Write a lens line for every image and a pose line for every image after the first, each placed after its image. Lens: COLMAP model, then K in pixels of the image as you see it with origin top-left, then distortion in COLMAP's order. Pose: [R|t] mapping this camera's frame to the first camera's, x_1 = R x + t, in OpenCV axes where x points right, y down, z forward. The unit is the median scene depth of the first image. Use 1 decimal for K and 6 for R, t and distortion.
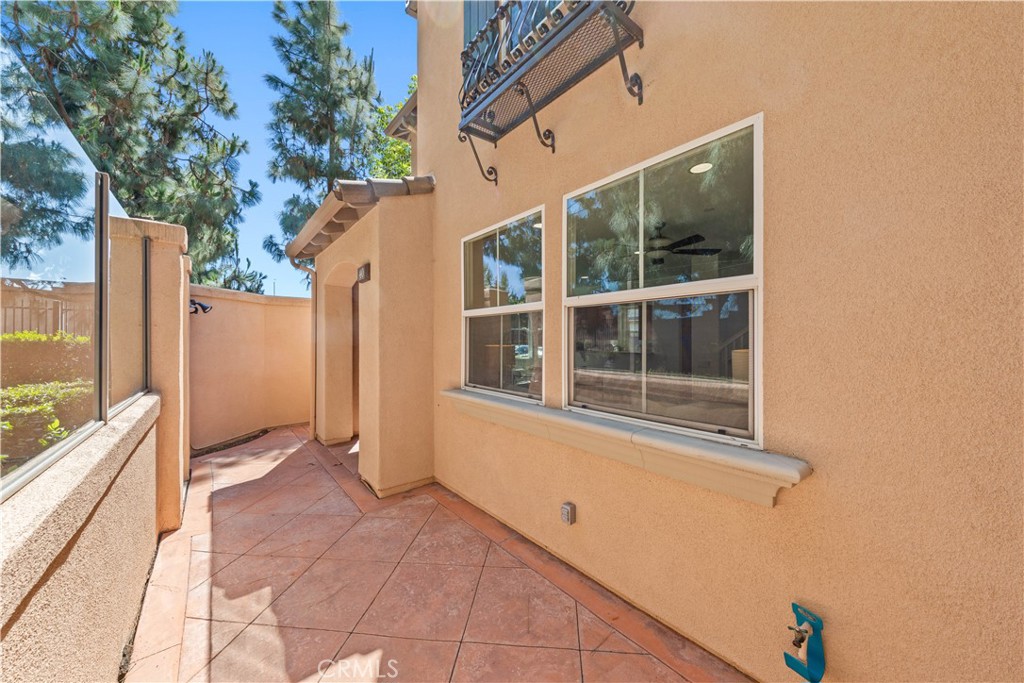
lens RADIAL K [[365.6, 0, 506.0], [0, 365.6, 339.4], [0, 0, 1]] dist [0.009821, -0.001828]
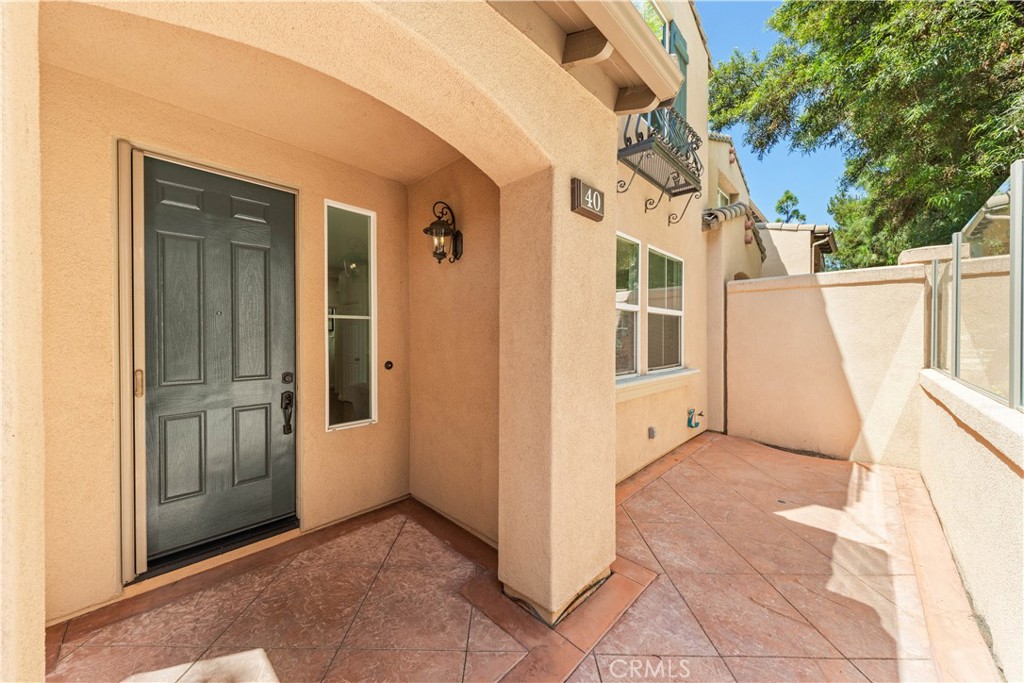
lens RADIAL K [[365.6, 0, 511.6], [0, 365.6, 337.7], [0, 0, 1]] dist [0.009821, -0.001828]
pose [[-0.131540, -0.006329, 0.991291, -1.113930], [-0.001362, 0.999980, 0.006204, 0.016138], [-0.991310, -0.000535, -0.131546, 1.457368]]
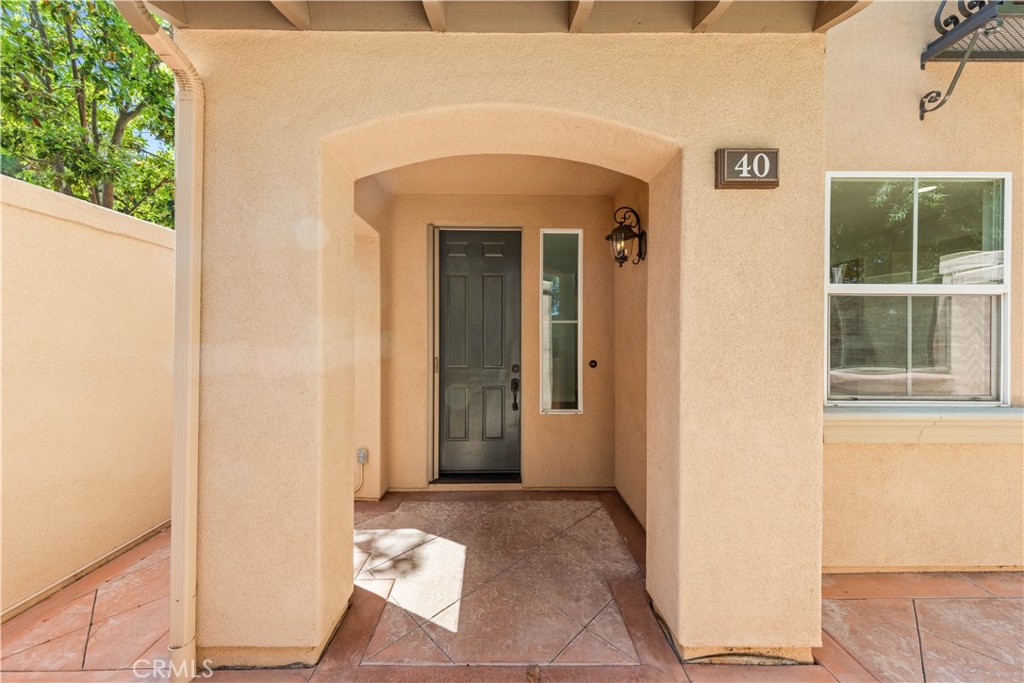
lens RADIAL K [[365.6, 0, 510.8], [0, 365.6, 337.0], [0, 0, 1]] dist [0.009821, -0.001828]
pose [[0.609572, 0.000736, 0.792731, -1.108604], [0.001533, 0.999997, -0.002107, 0.019329], [-0.792729, 0.002499, 0.609569, 1.124237]]
